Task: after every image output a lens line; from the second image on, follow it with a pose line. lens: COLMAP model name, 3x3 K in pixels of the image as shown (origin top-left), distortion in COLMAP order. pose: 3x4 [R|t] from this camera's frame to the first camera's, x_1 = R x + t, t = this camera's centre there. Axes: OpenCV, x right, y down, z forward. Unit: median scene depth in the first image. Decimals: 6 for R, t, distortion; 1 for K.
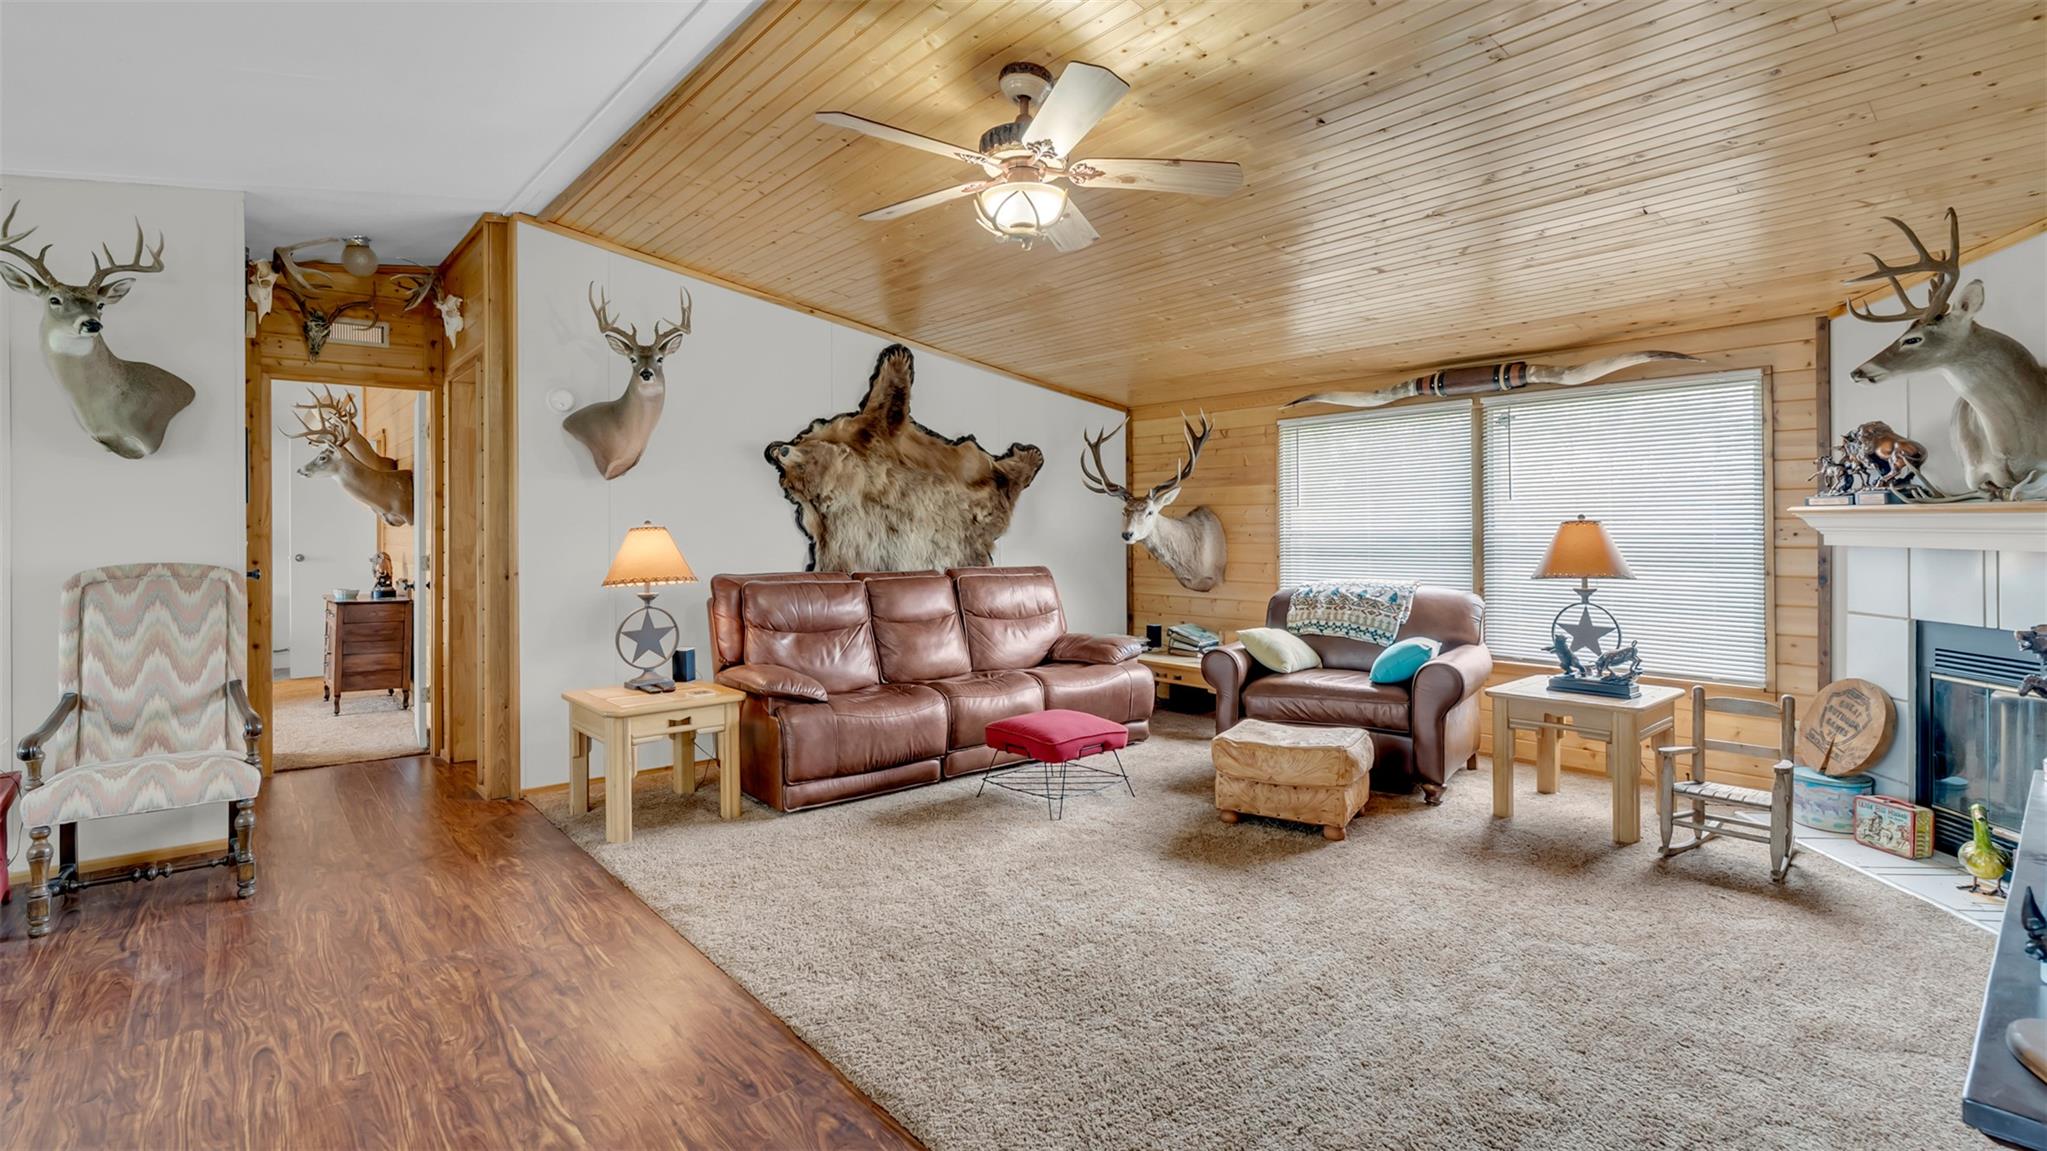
lens RADIAL K [[975.7, 0, 1030.2], [0, 975.7, 537.9], [0, 0, 1]] dist [-0.000204, 0.000331]
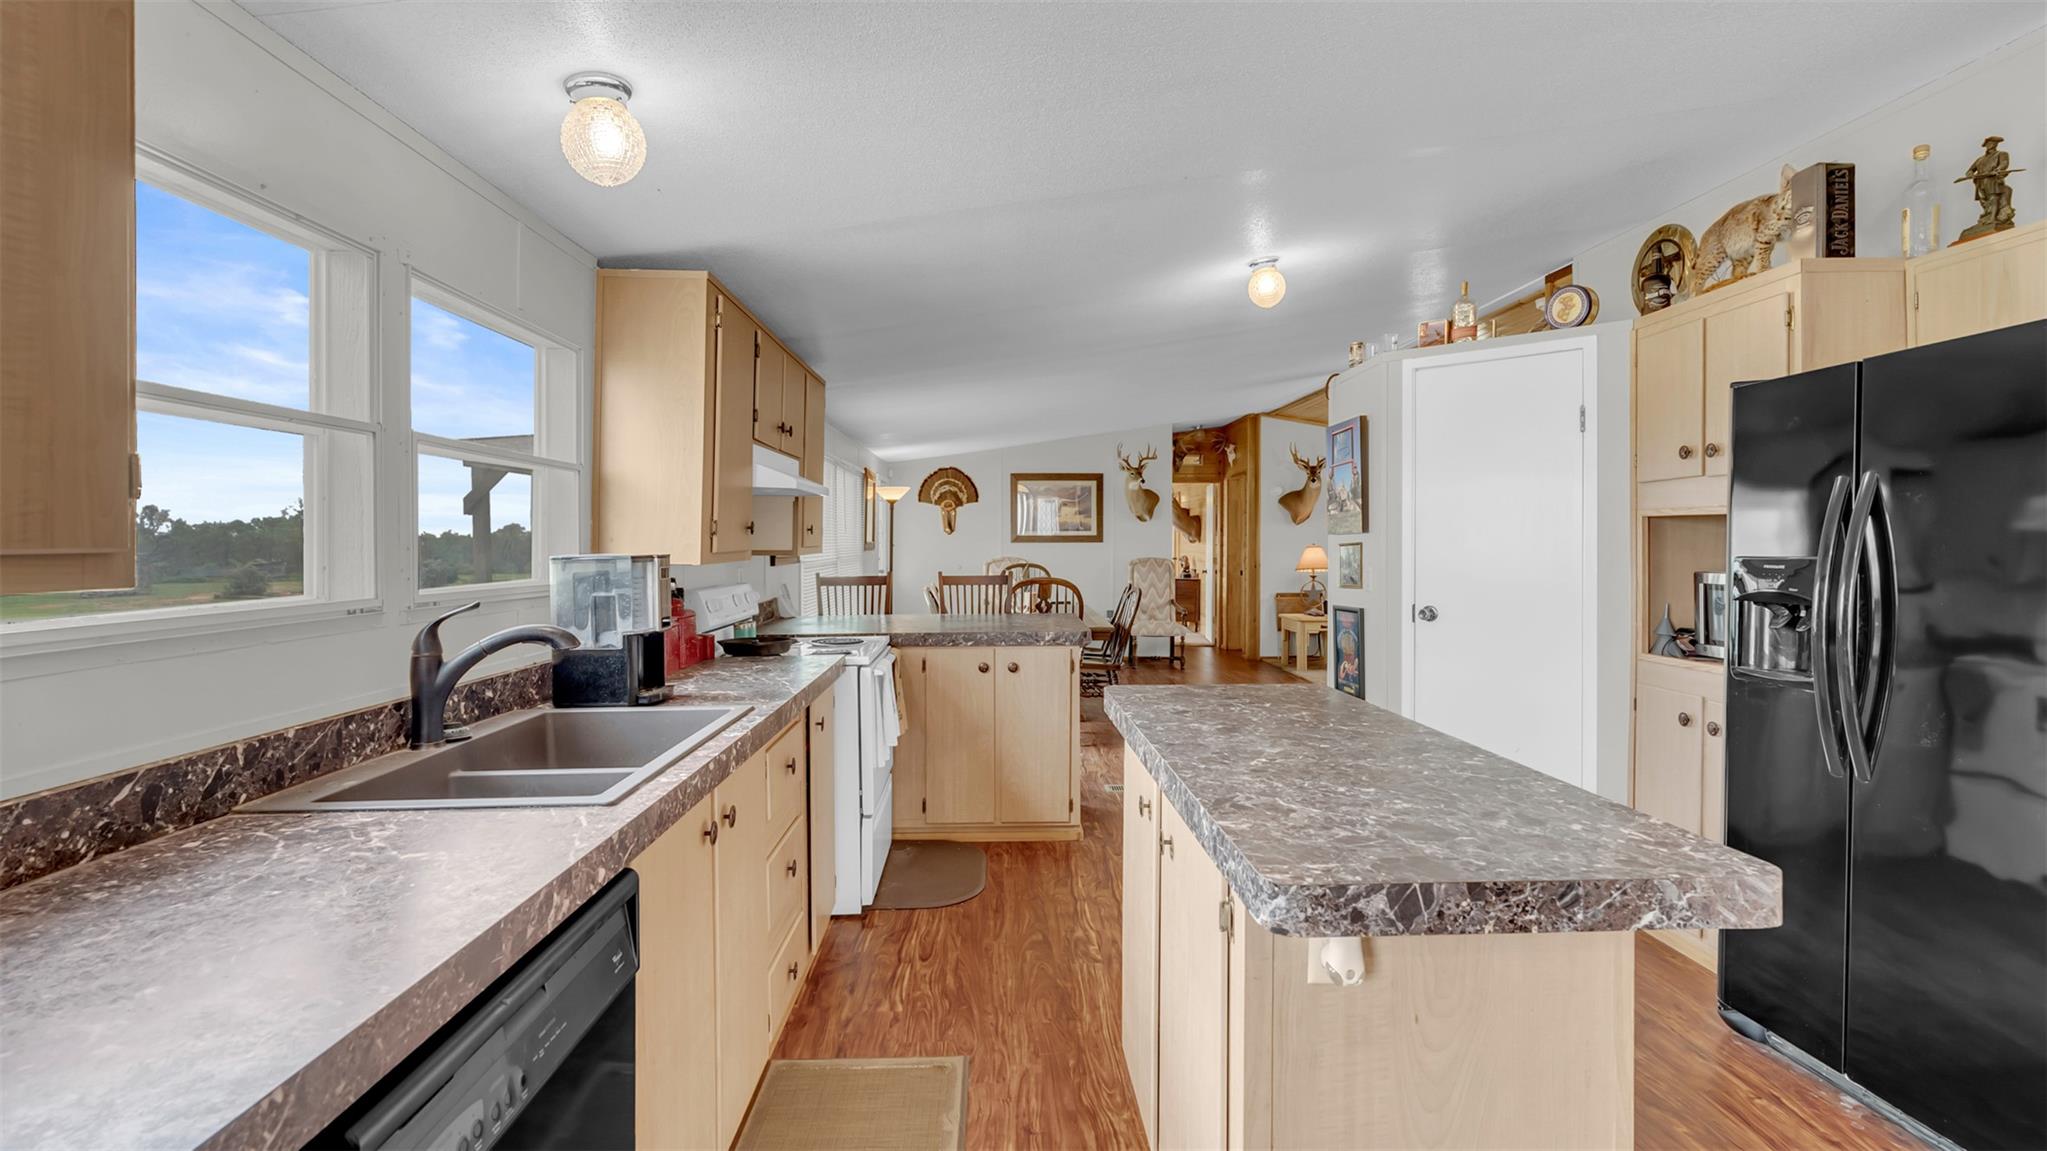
lens RADIAL K [[975.7, 0, 1030.2], [0, 975.7, 537.9], [0, 0, 1]] dist [-0.000204, 0.000331]
pose [[0.798503, 0.002726, -0.601985, 0.472327], [-0.010017, 0.999911, -0.008759, -0.002720], [0.601908, 0.013025, 0.798459, -1.274551]]
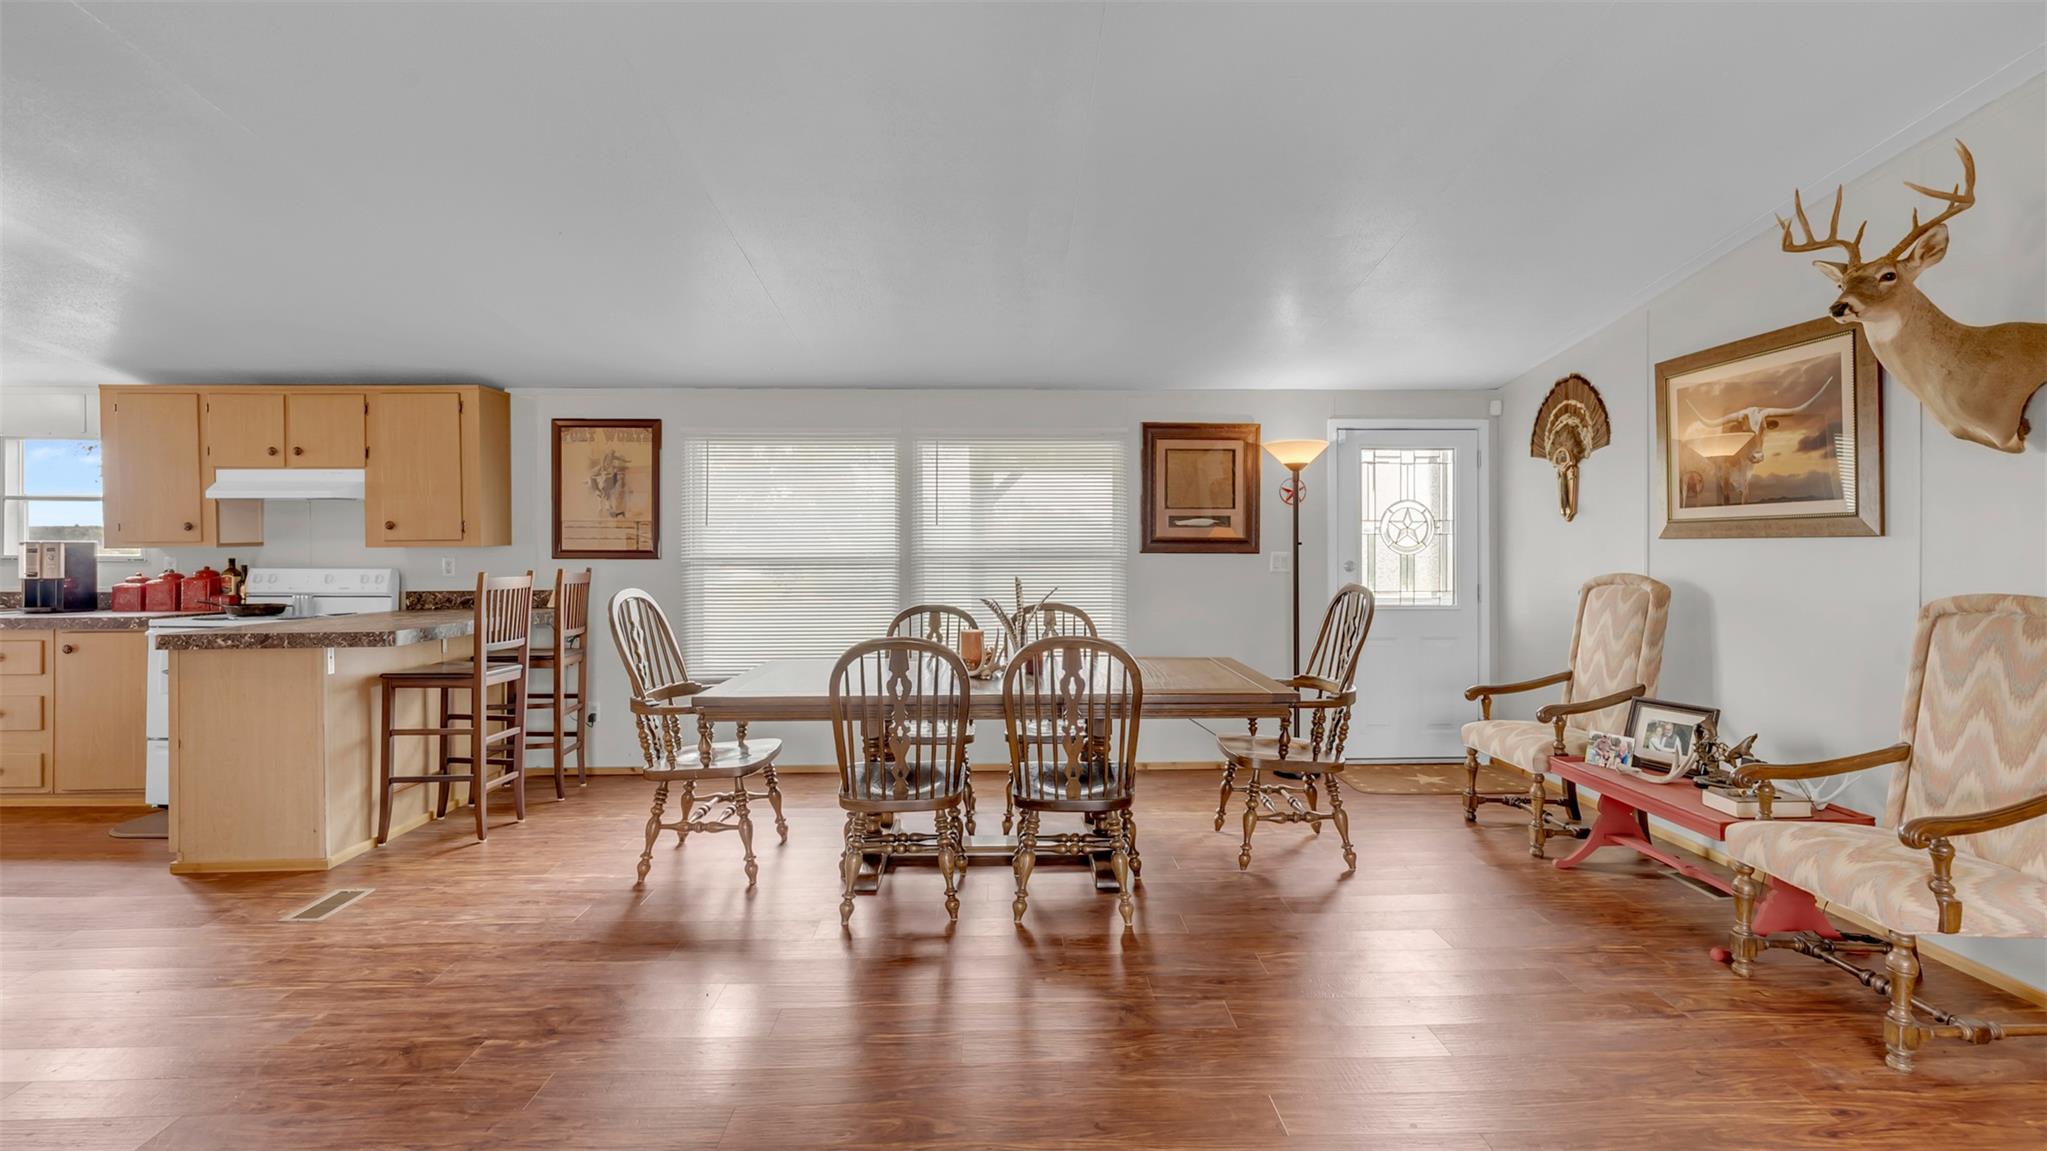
lens RADIAL K [[975.7, 0, 1030.2], [0, 975.7, 537.9], [0, 0, 1]] dist [-0.000204, 0.000331]
pose [[-0.638790, 0.005622, -0.769360, 0.109838], [0.001119, 0.999979, 0.006378, -0.018186], [0.769380, 0.003213, -0.638783, 0.740934]]
